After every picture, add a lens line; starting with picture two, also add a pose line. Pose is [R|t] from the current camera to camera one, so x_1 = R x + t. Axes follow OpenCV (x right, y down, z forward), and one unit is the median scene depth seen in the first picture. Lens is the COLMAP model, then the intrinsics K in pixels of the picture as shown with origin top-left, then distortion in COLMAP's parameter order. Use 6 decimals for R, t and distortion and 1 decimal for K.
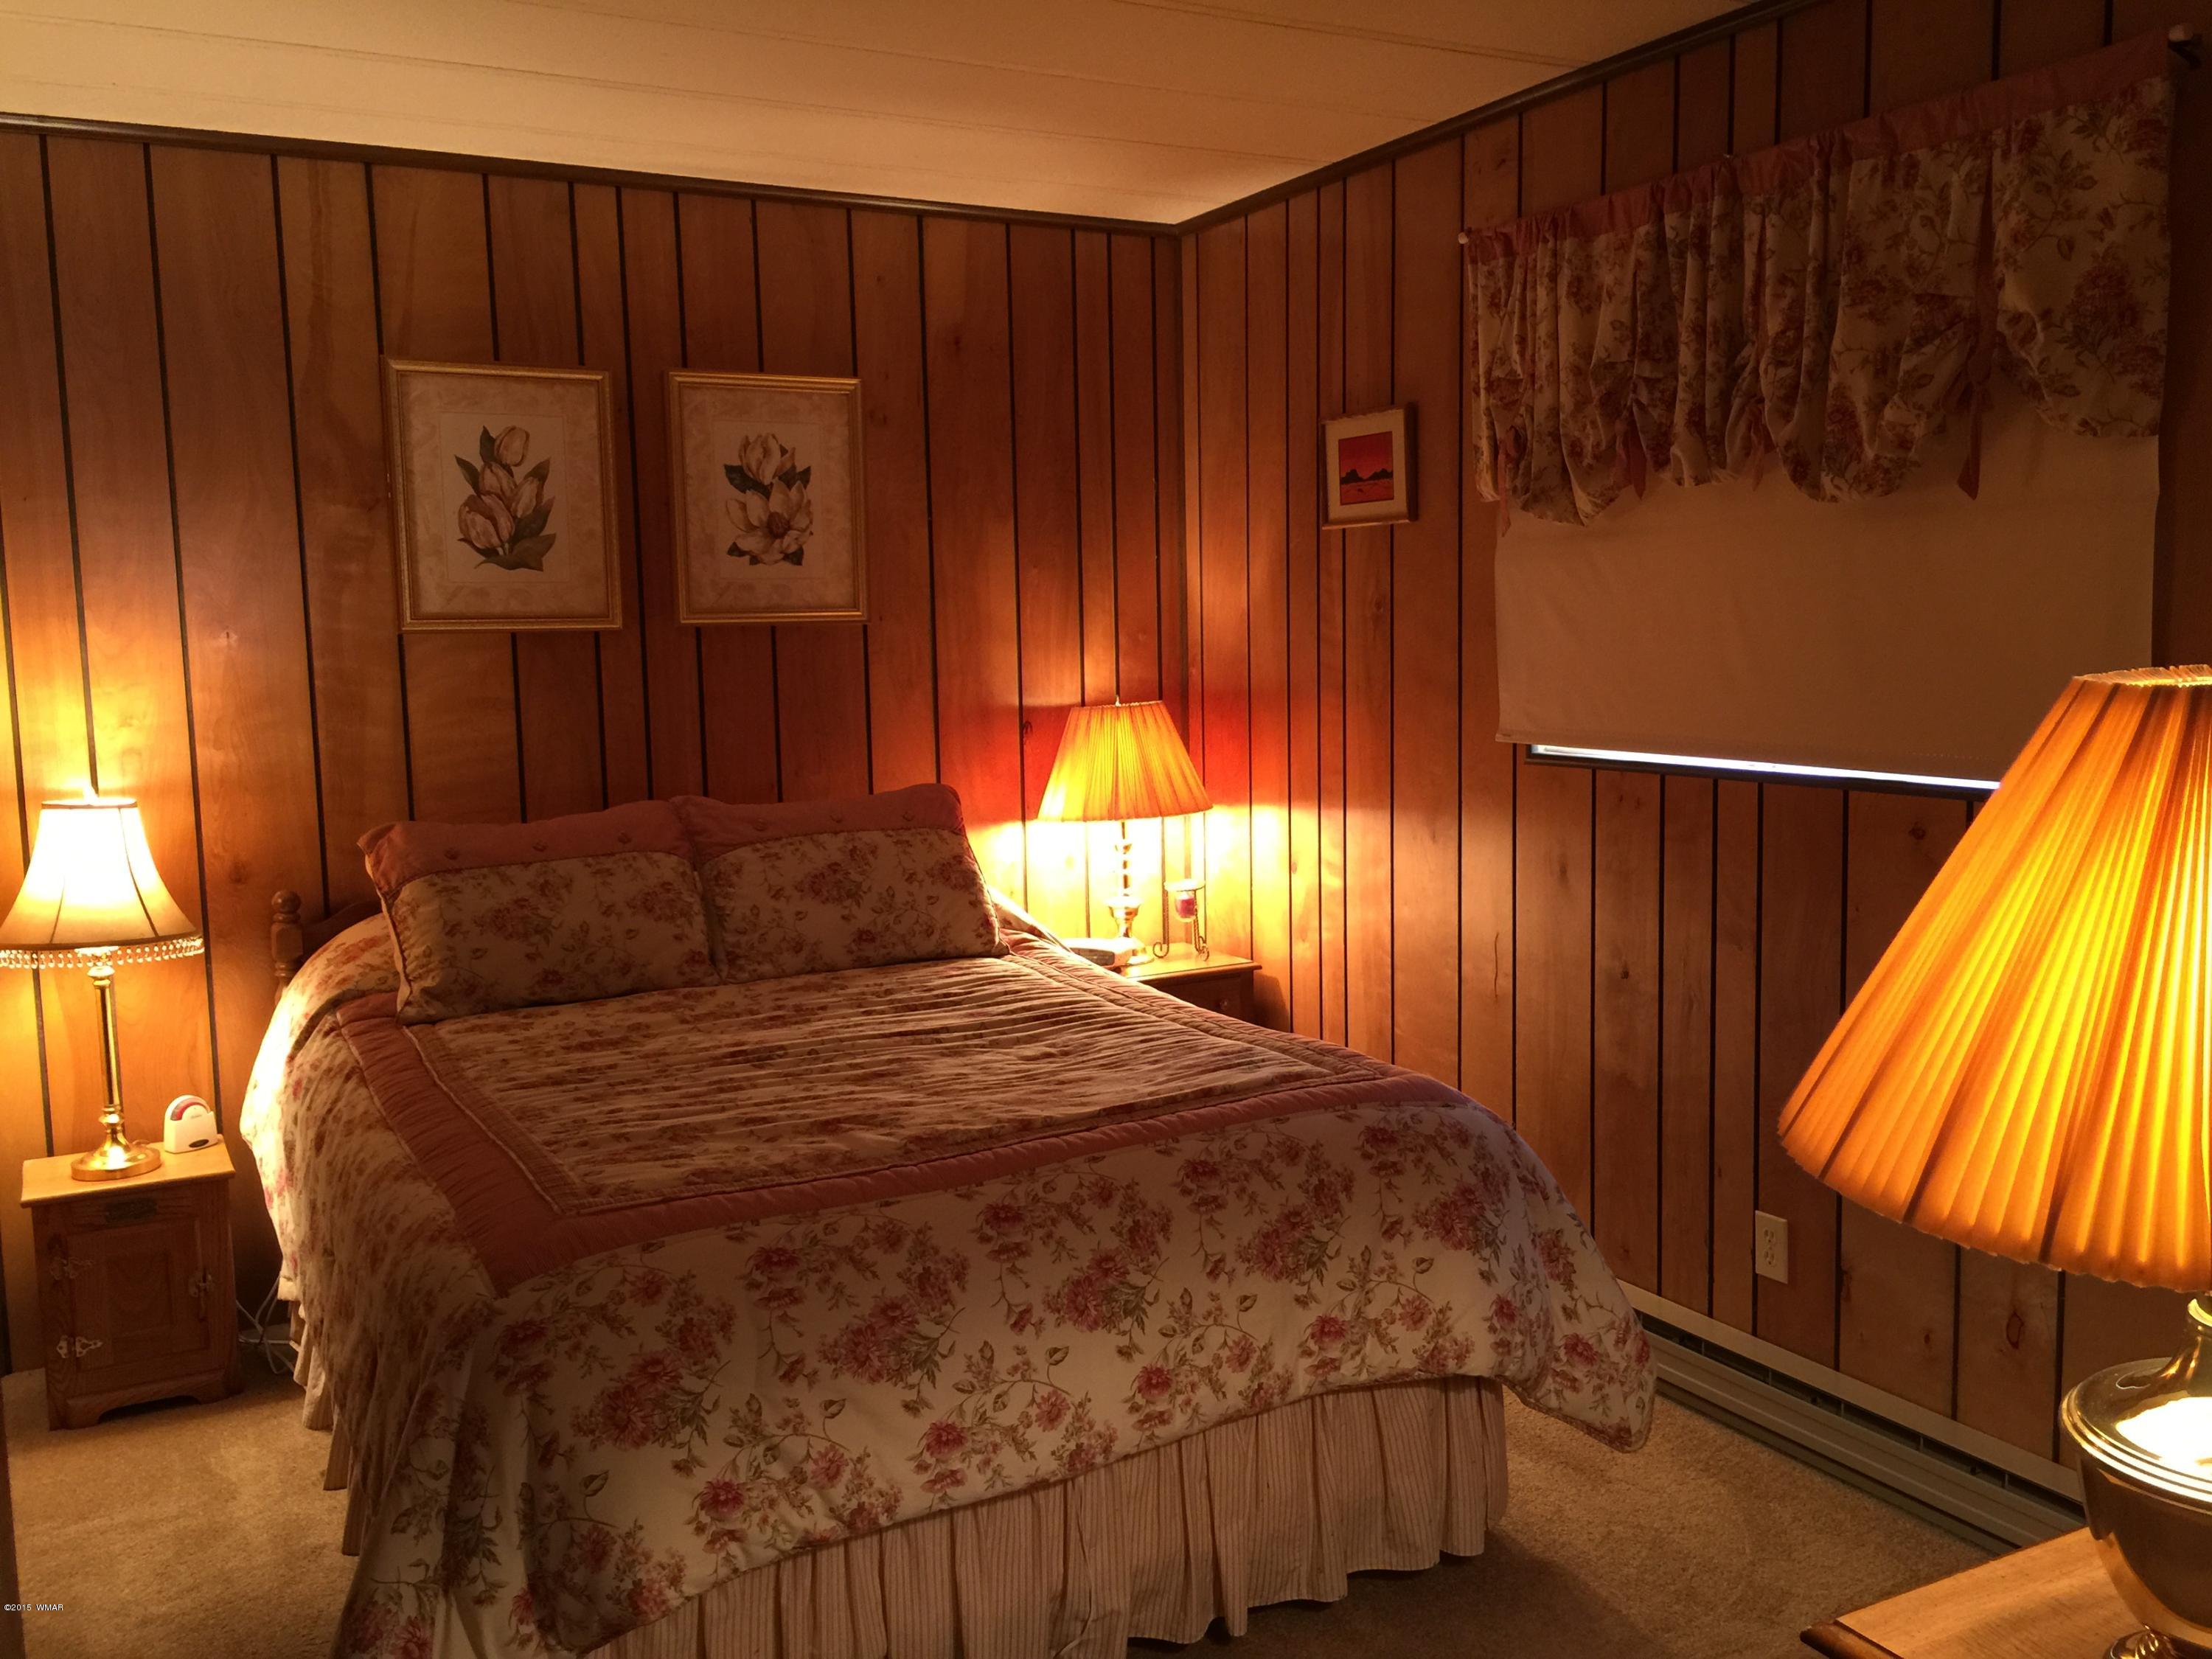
lens RADIAL K [[1896.1, 0, 1144.4], [0, 1896.1, 799.8], [0, 0, 1]] dist [0.067646, -0.086771]
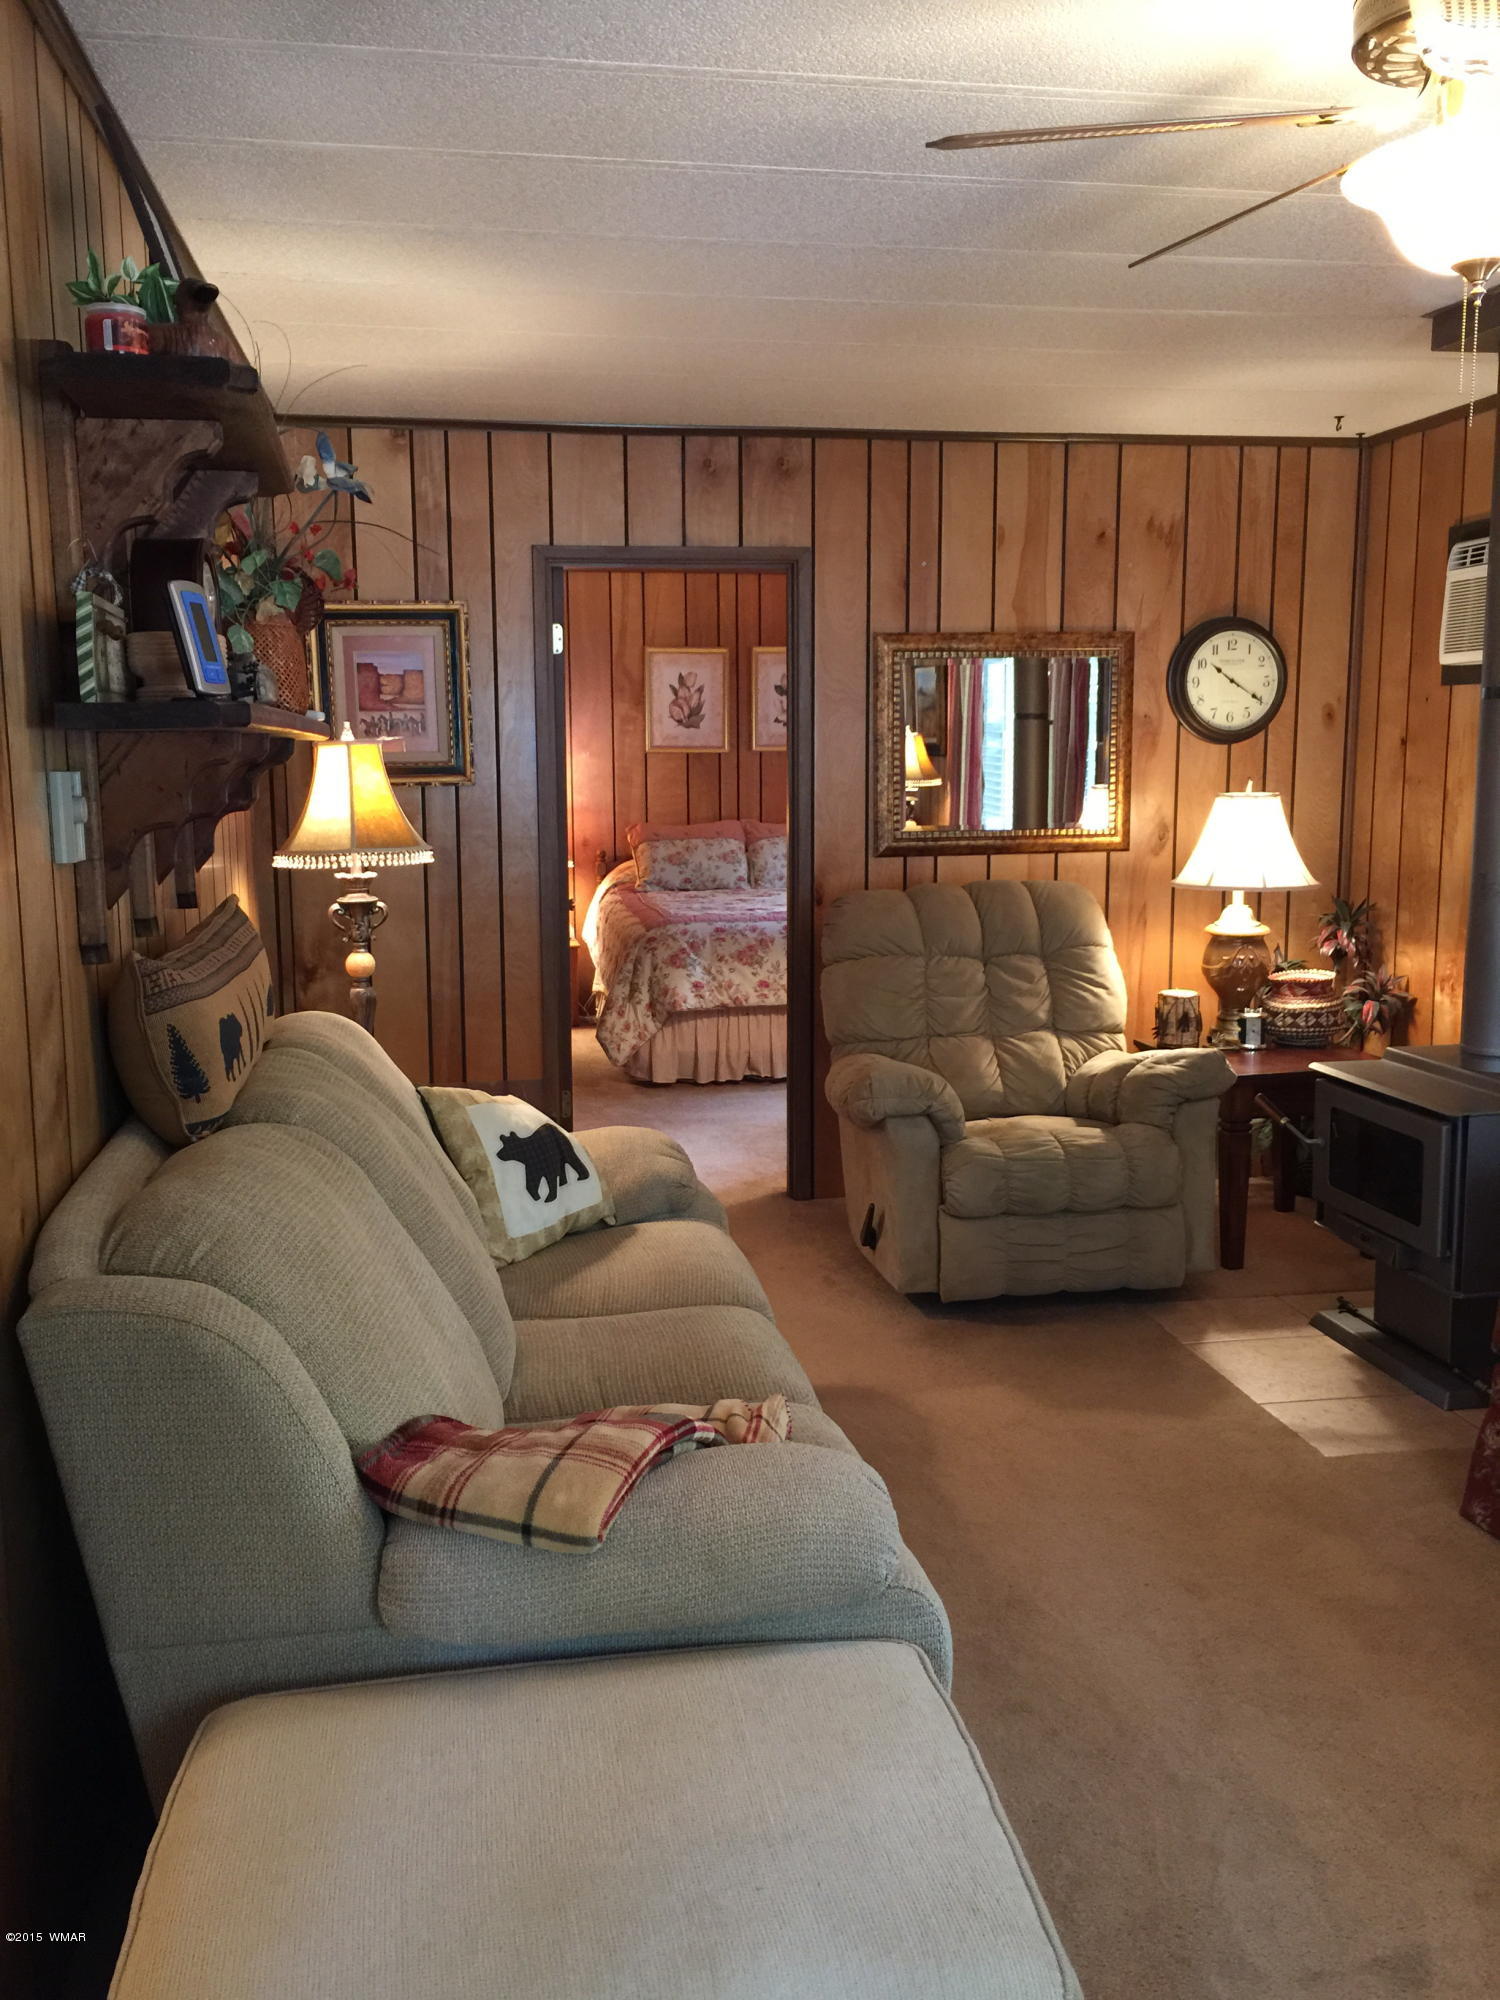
lens RADIAL K [[1714.3, 0, 743.1], [0, 1714.3, 979.8], [0, 0, 1]] dist [0.067646, -0.086771]
pose [[0.939643, 0.060309, -0.336800, 0.563190], [-0.047934, 0.997839, 0.044943, 0.113928], [0.338783, -0.026086, 0.940503, -1.206778]]
